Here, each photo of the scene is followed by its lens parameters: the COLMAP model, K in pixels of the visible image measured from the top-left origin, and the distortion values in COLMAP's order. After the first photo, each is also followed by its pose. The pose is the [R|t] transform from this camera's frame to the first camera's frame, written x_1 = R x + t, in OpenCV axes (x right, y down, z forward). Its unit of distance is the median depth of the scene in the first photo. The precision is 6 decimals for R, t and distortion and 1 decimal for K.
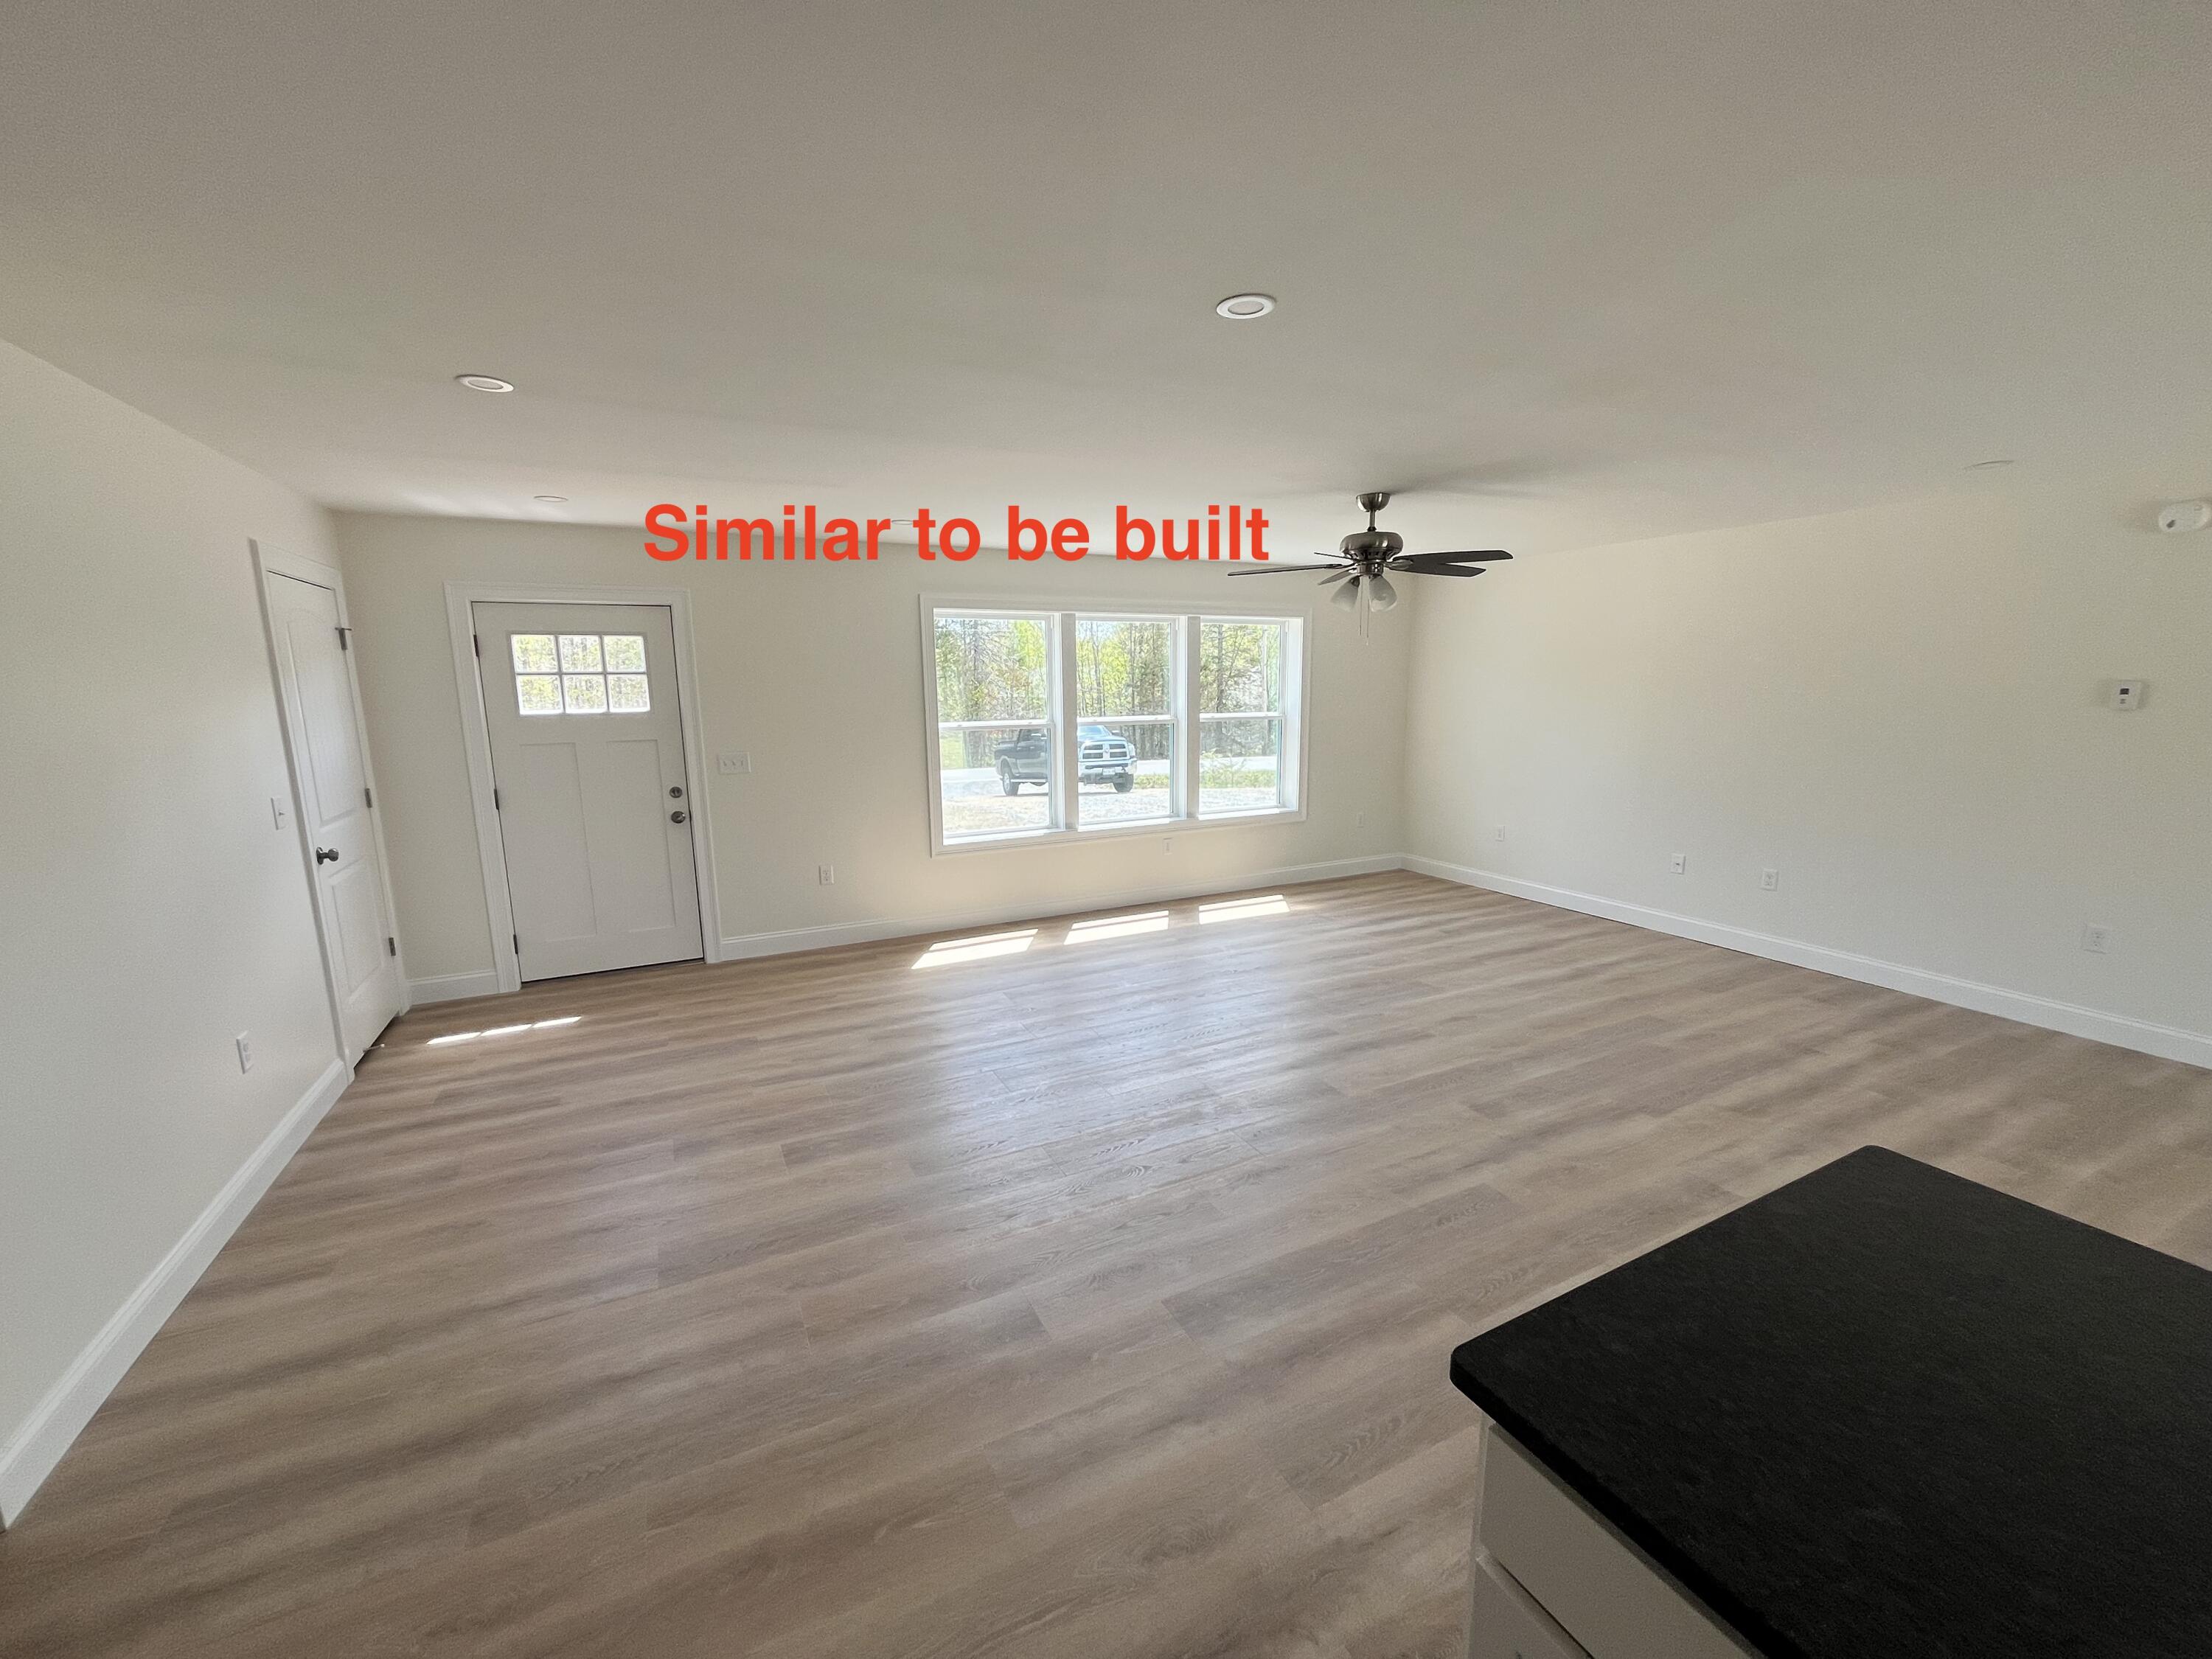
lens RADIAL K [[889.1, 0, 1106.8], [0, 889.1, 837.3], [0, 0, 1]] dist [-0.003650, -0.000306]
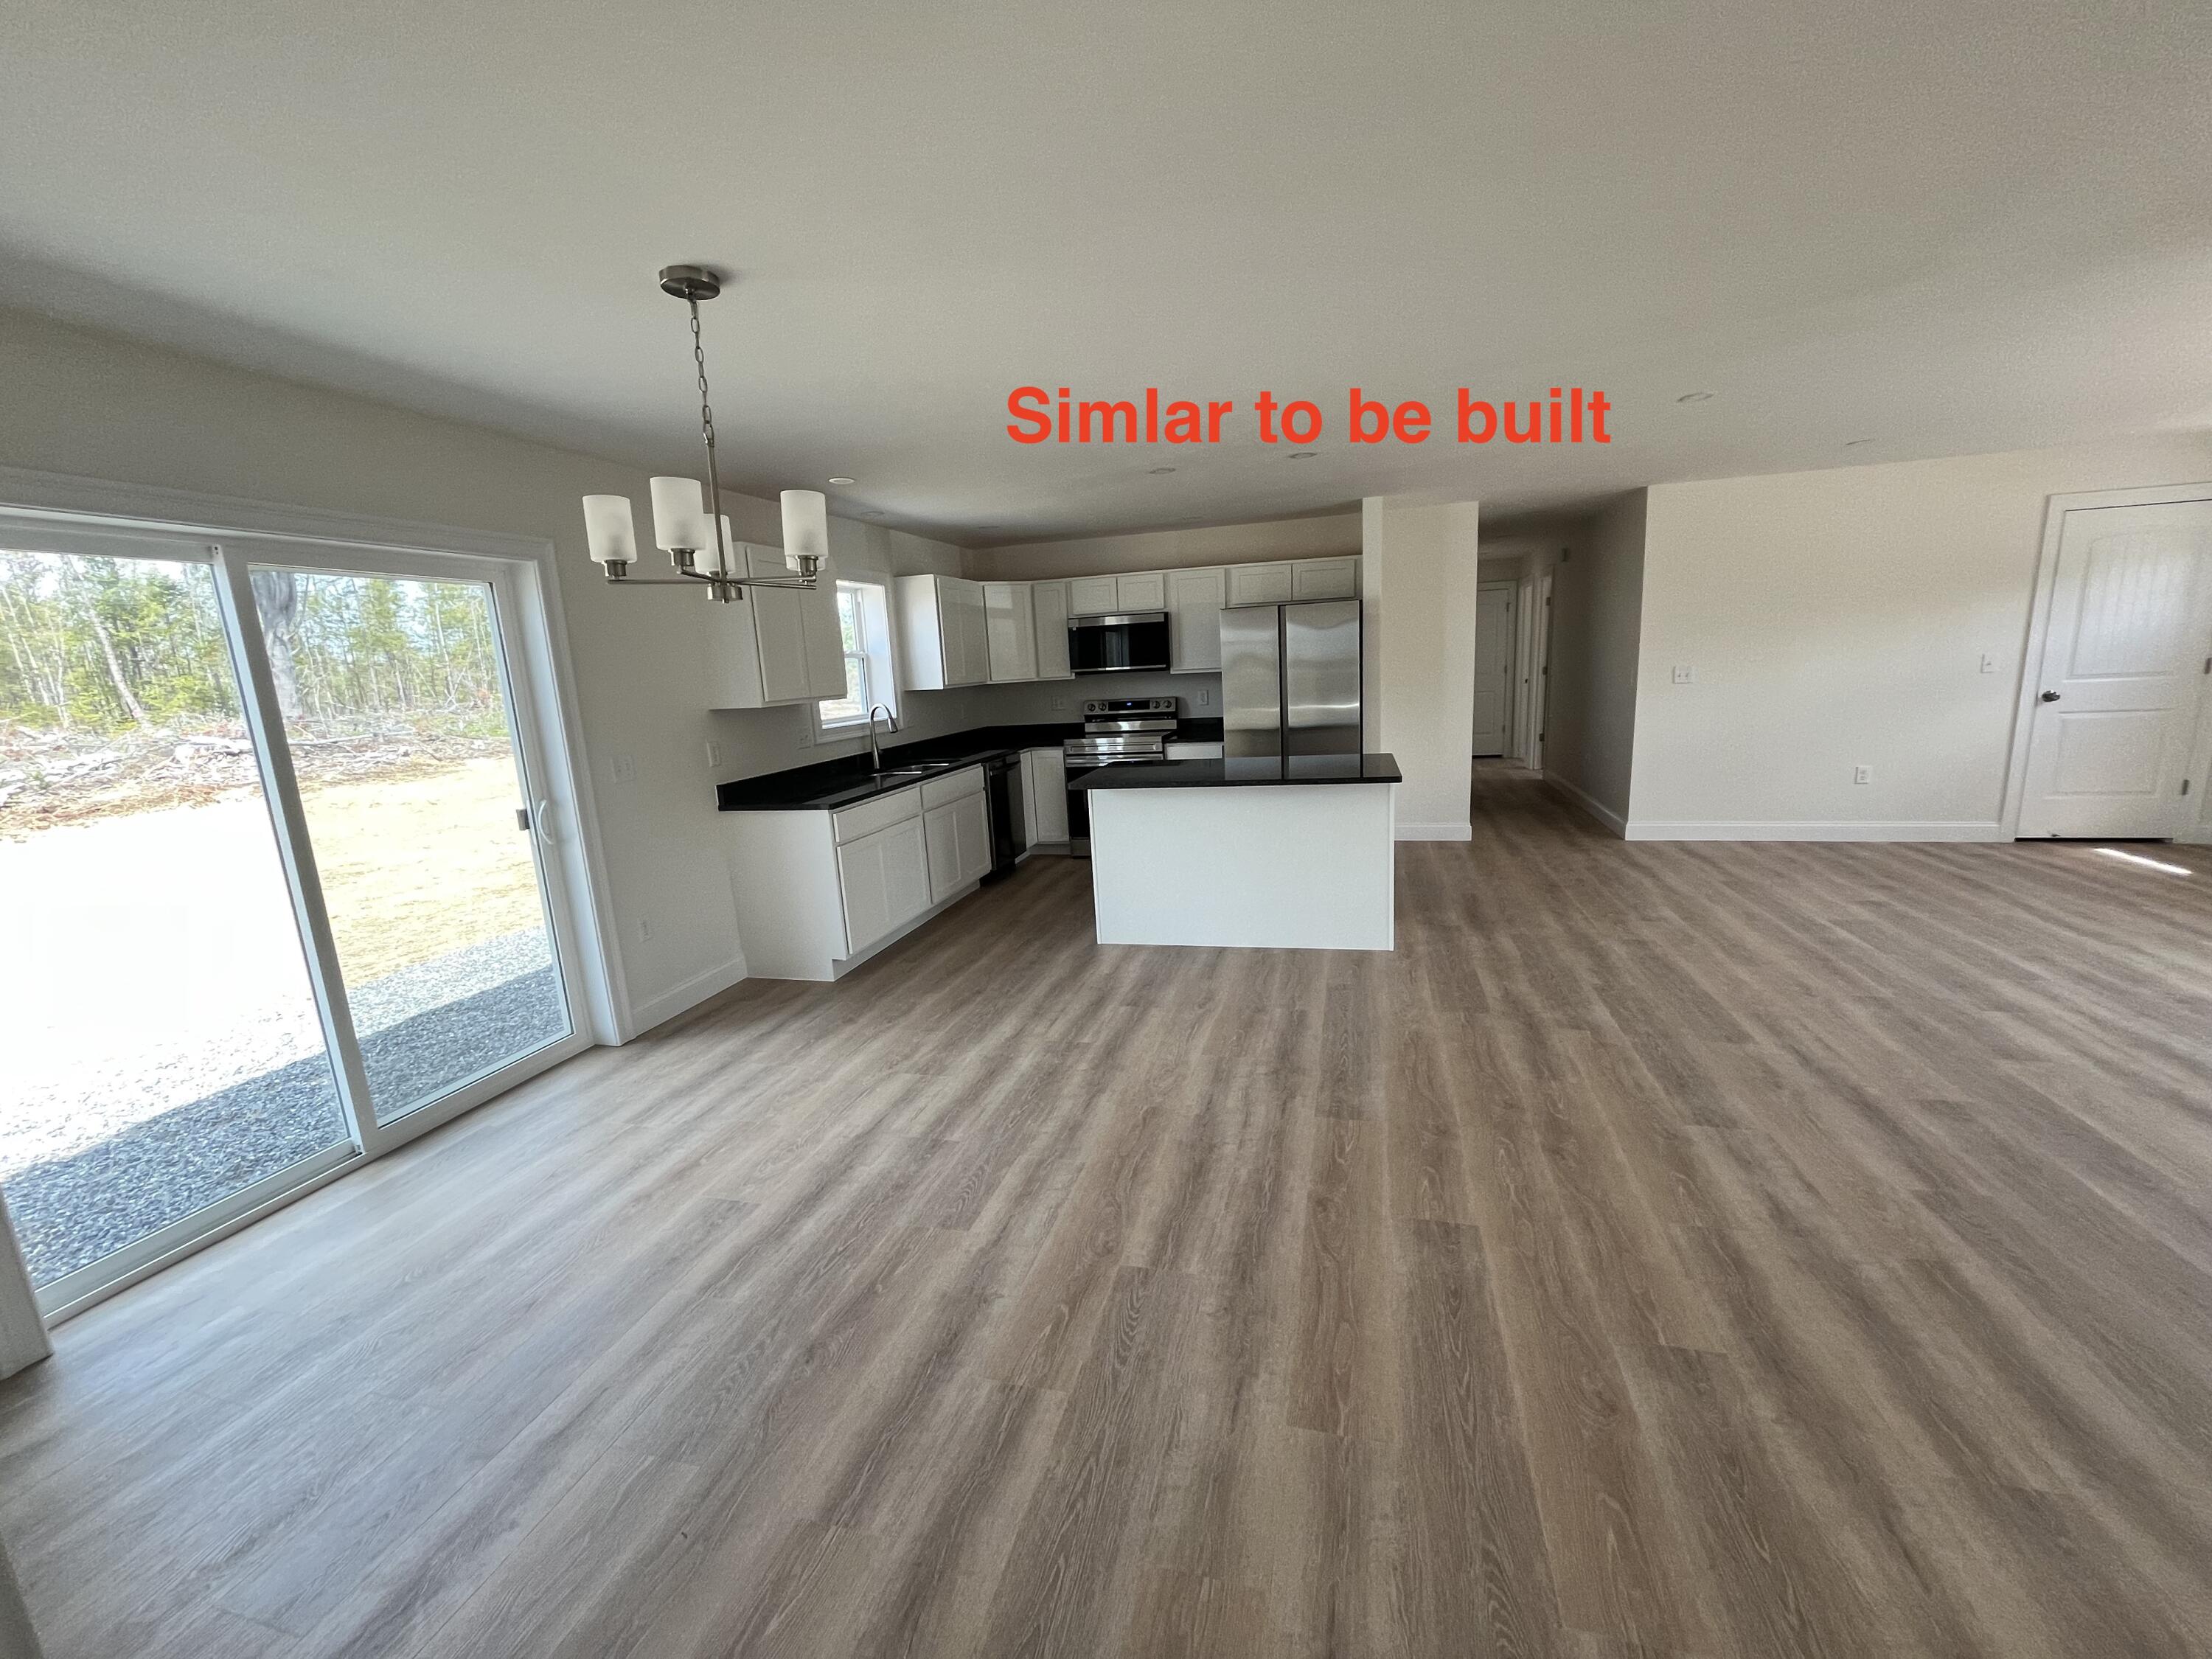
lens RADIAL K [[889.1, 0, 1106.8], [0, 889.1, 837.3], [0, 0, 1]] dist [-0.003650, -0.000306]
pose [[-0.667003, 0.191821, -0.719939, 1.341845], [-0.070463, 0.945717, 0.317260, -0.118763], [0.741716, 0.262343, -0.617280, 0.786394]]
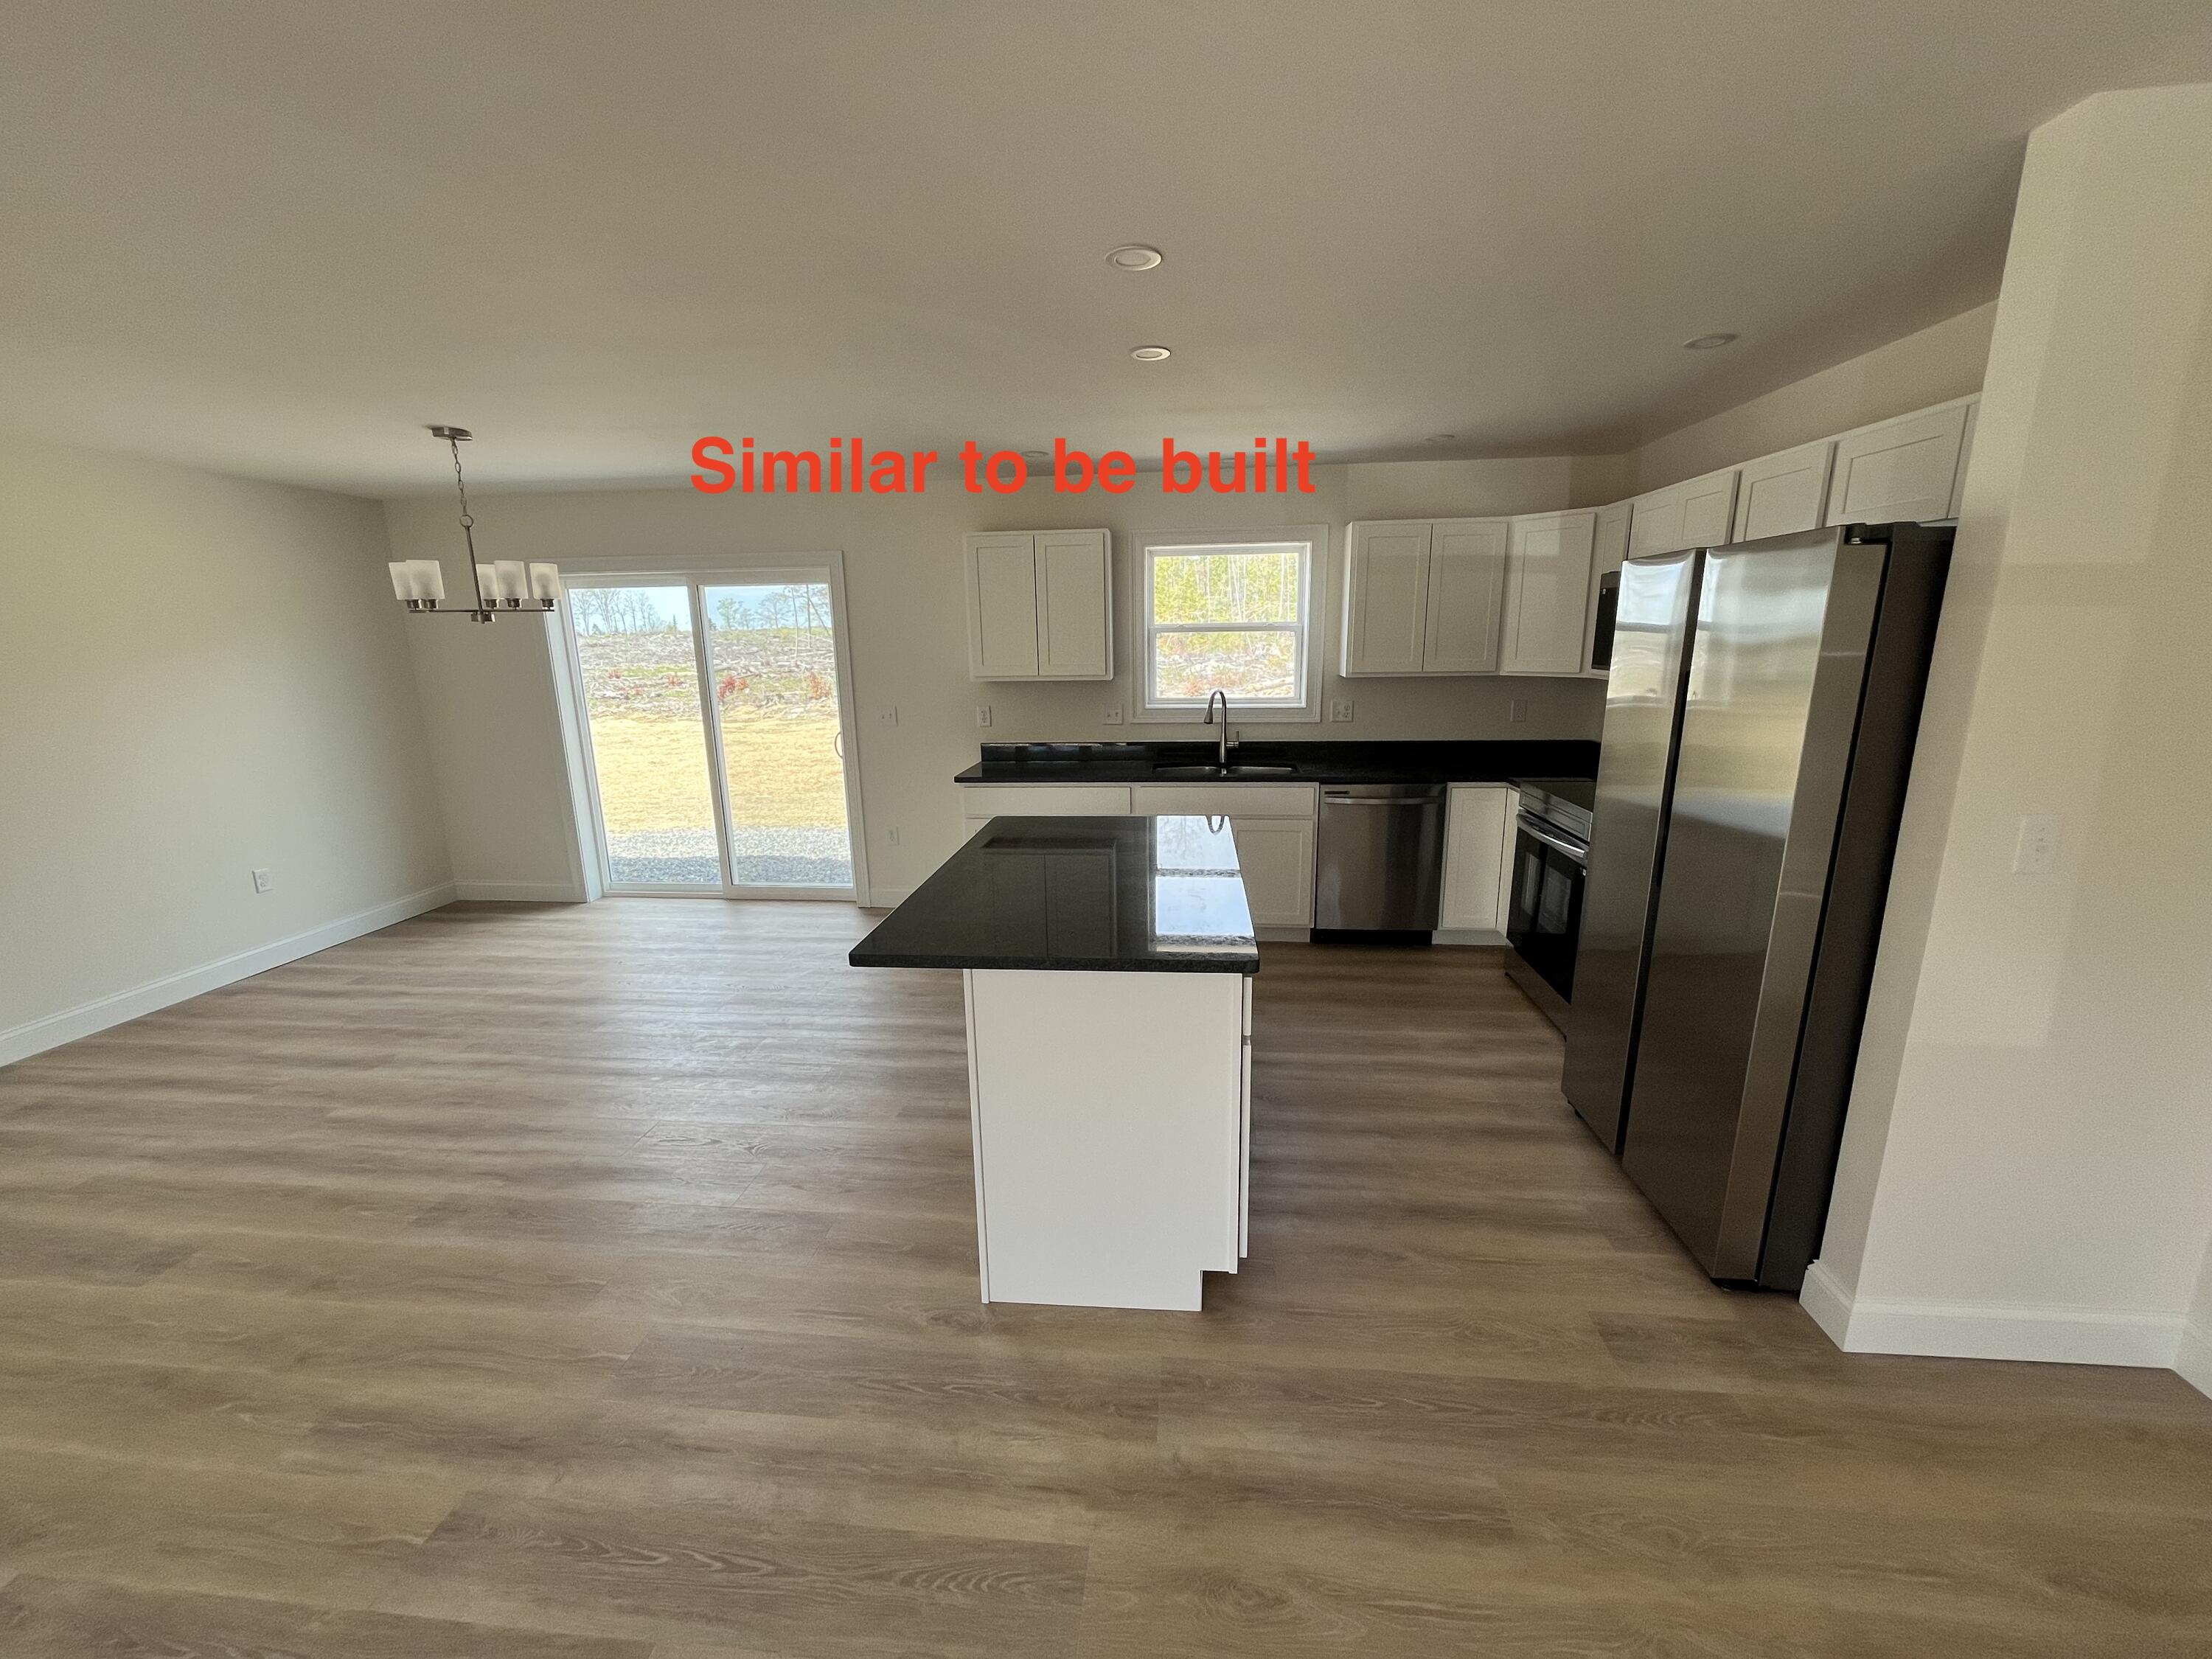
lens RADIAL K [[887.3, 0, 1108.7], [0, 887.3, 843.9], [0, 0, 1]] dist [-0.007175, -0.000326]
pose [[-0.847216, -0.100490, 0.521658, -0.088397], [0.116916, 0.922602, 0.367608, -0.111206], [-0.518223, 0.372434, -0.769894, 0.671943]]
